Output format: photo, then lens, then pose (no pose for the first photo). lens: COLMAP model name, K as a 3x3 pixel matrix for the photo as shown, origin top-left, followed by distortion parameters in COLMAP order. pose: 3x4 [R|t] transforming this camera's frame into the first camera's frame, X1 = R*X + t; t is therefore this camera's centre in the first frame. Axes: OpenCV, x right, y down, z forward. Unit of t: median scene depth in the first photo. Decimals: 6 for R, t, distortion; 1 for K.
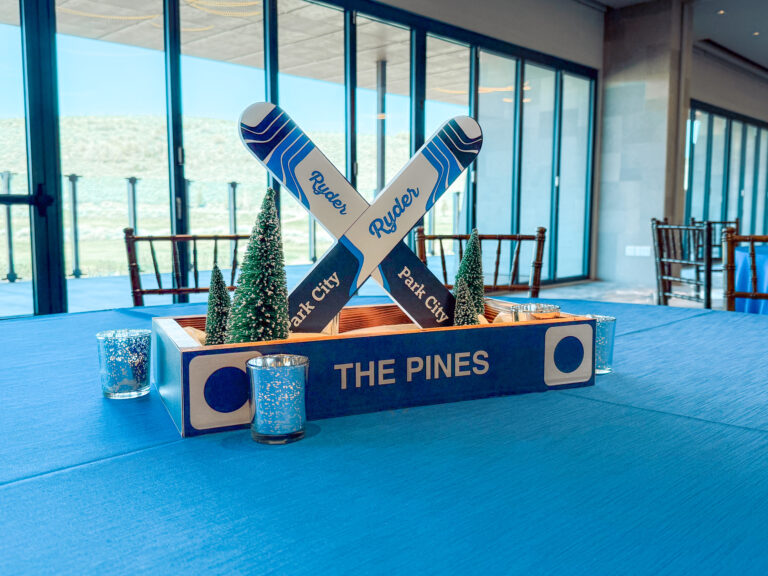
lens RADIAL K [[722.9, 0, 382.4], [0, 722.9, 284.1], [0, 0, 1]] dist [0.010798, 0.000000]
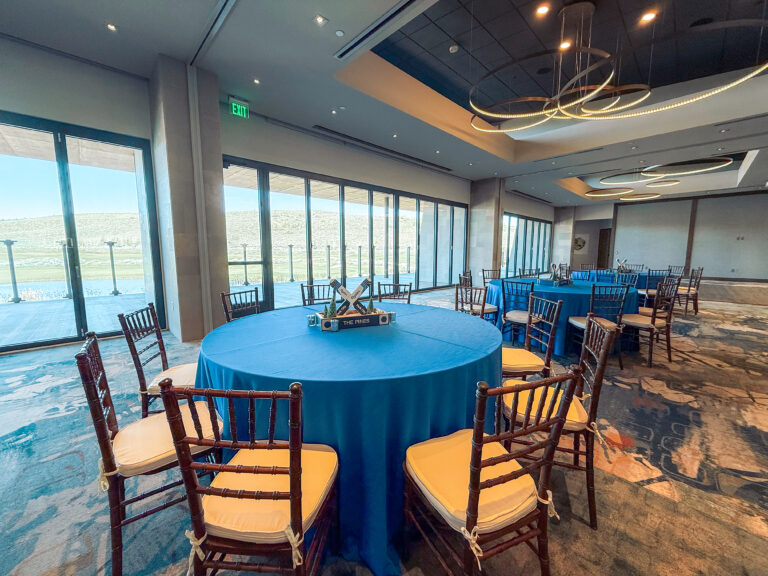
lens RADIAL K [[305.7, 0, 384.2], [0, 305.7, 292.3], [0, 0, 1]] dist [-0.000285, -0.000044]
pose [[0.999705, 0.004216, -0.023915, 0.311911], [-0.003409, 0.999427, 0.033676, -0.207665], [0.024043, -0.033584, 0.999147, -1.487949]]
